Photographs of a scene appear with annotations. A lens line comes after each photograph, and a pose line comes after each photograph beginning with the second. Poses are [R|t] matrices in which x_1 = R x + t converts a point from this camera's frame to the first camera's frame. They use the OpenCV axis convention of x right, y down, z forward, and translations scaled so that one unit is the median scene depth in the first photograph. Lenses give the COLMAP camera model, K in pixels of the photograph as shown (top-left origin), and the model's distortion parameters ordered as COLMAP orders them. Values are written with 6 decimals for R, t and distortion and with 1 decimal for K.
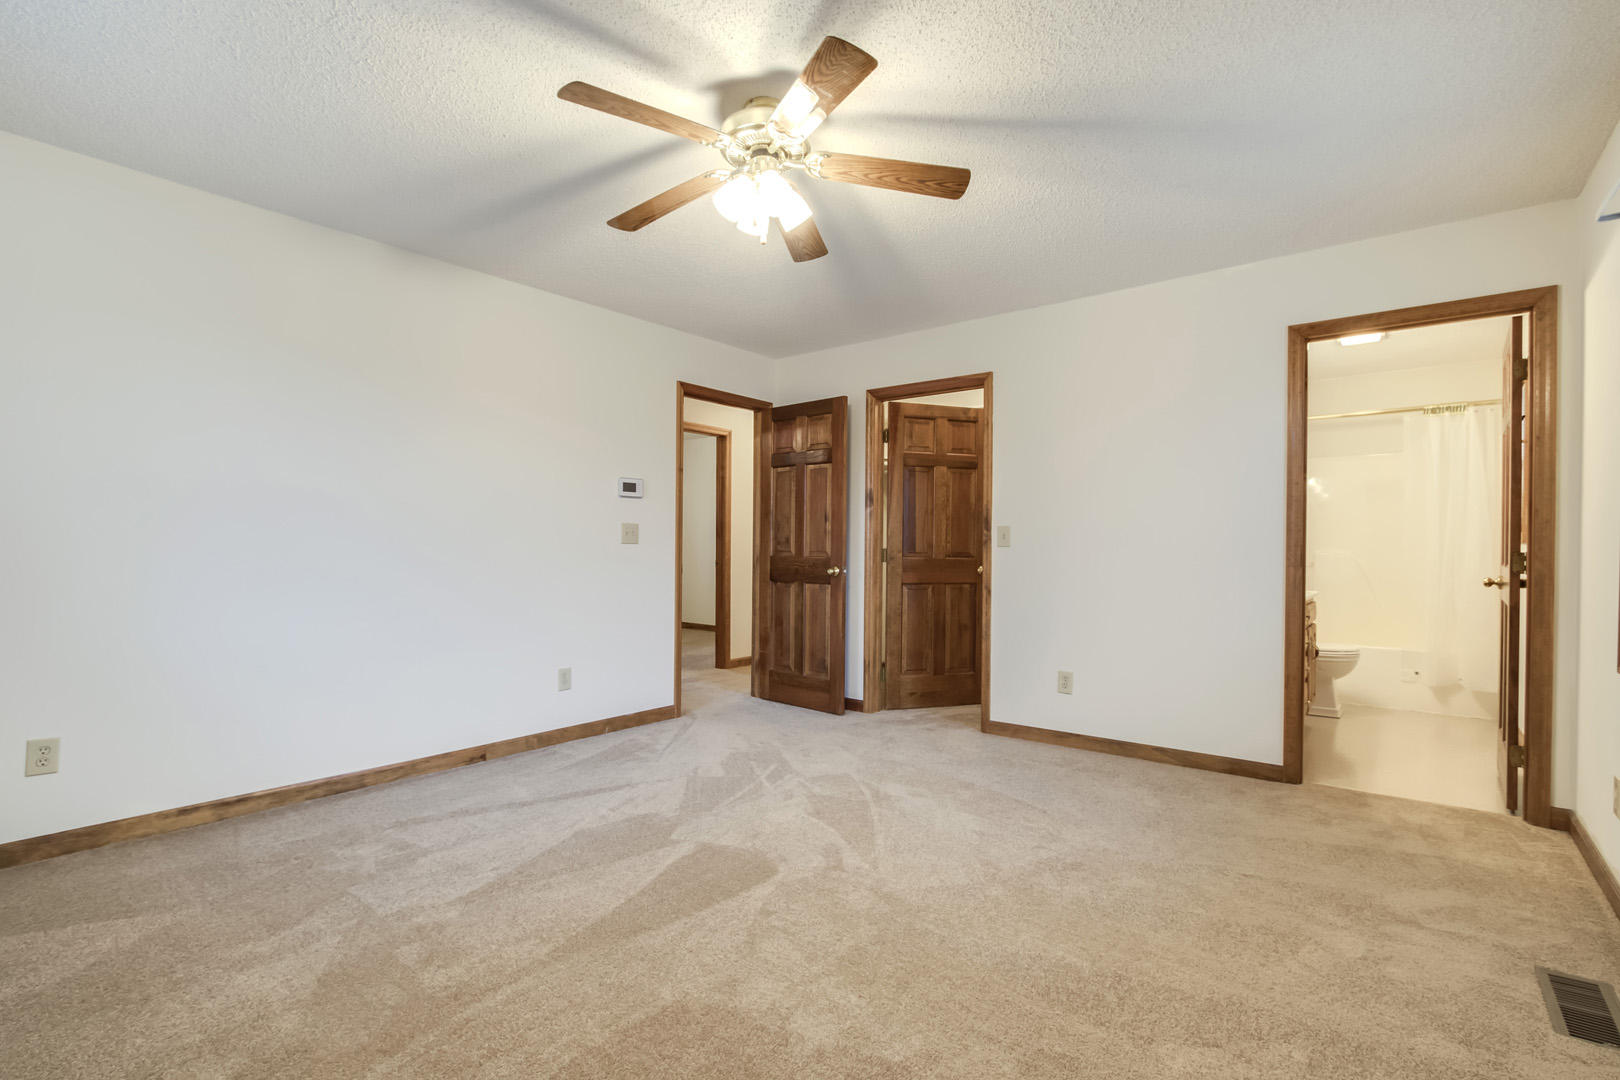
lens RADIAL K [[746.9, 0, 815.4], [0, 746.9, 543.3], [0, 0, 1]] dist [-0.015900, 0.005029]
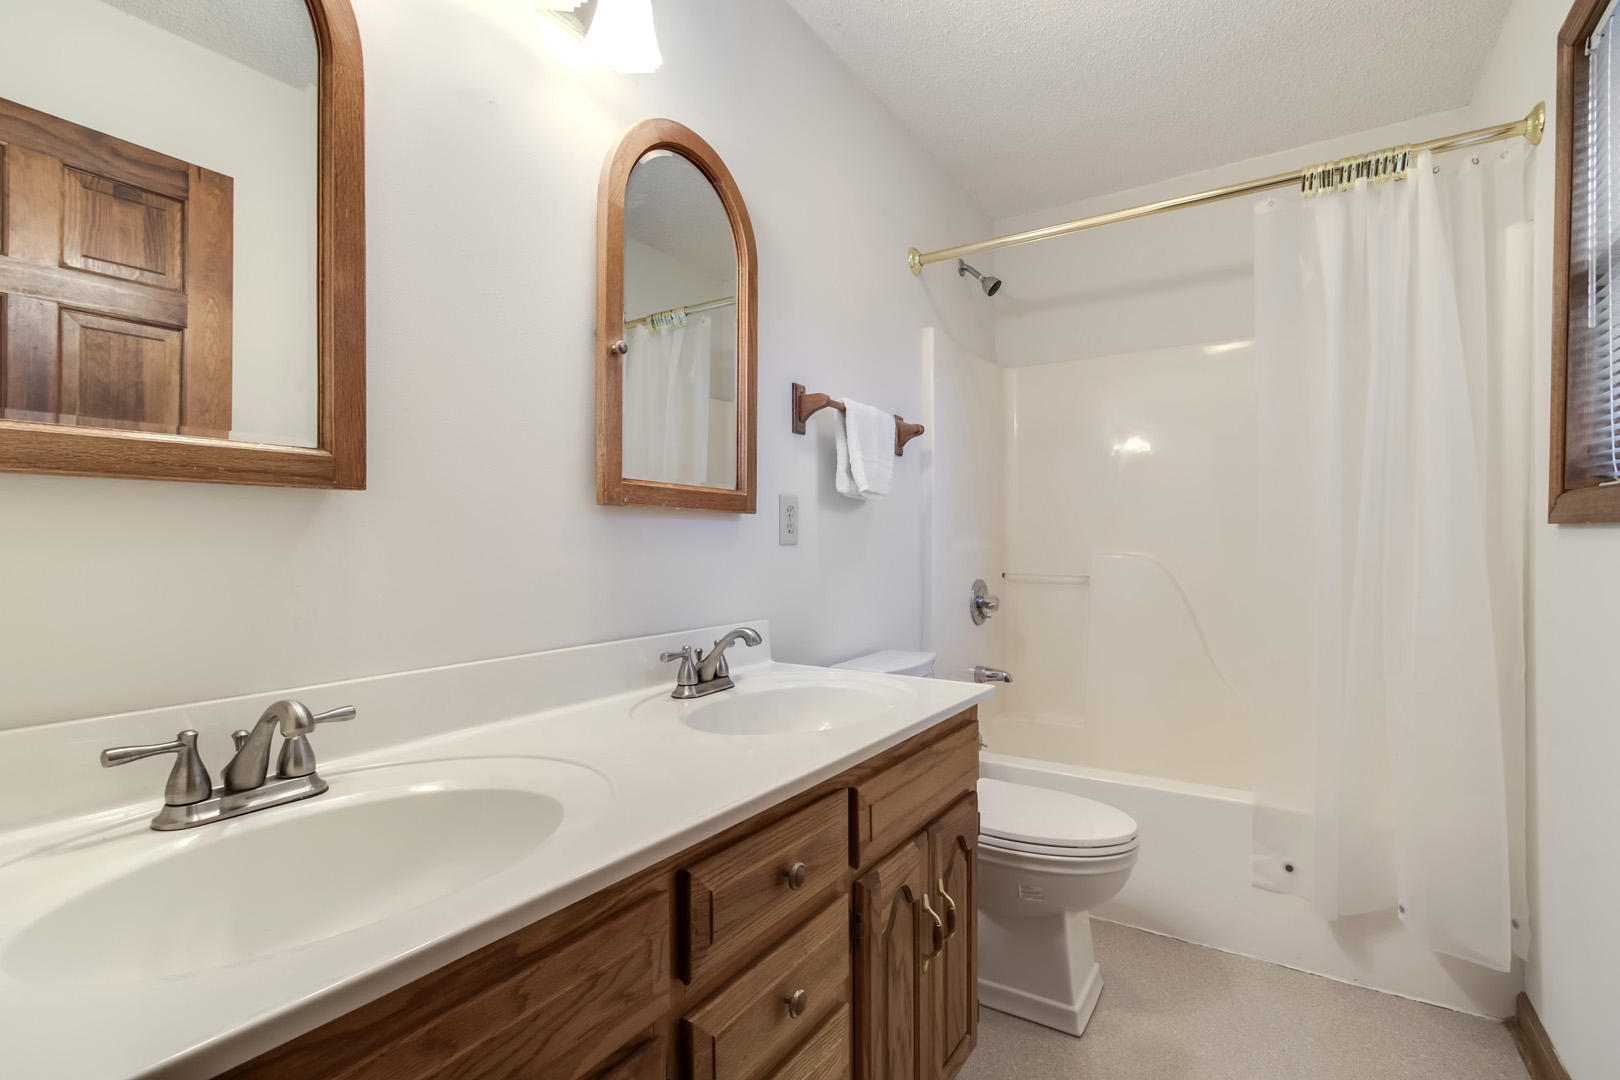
lens RADIAL K [[746.9, 0, 804.9], [0, 746.9, 544.1], [0, 0, 1]] dist [-0.015900, 0.005029]
pose [[0.995229, -0.003502, 0.097505, 0.536657], [0.004005, 0.999980, -0.004962, 0.006074], [-0.097486, 0.005329, 0.995223, 0.655342]]
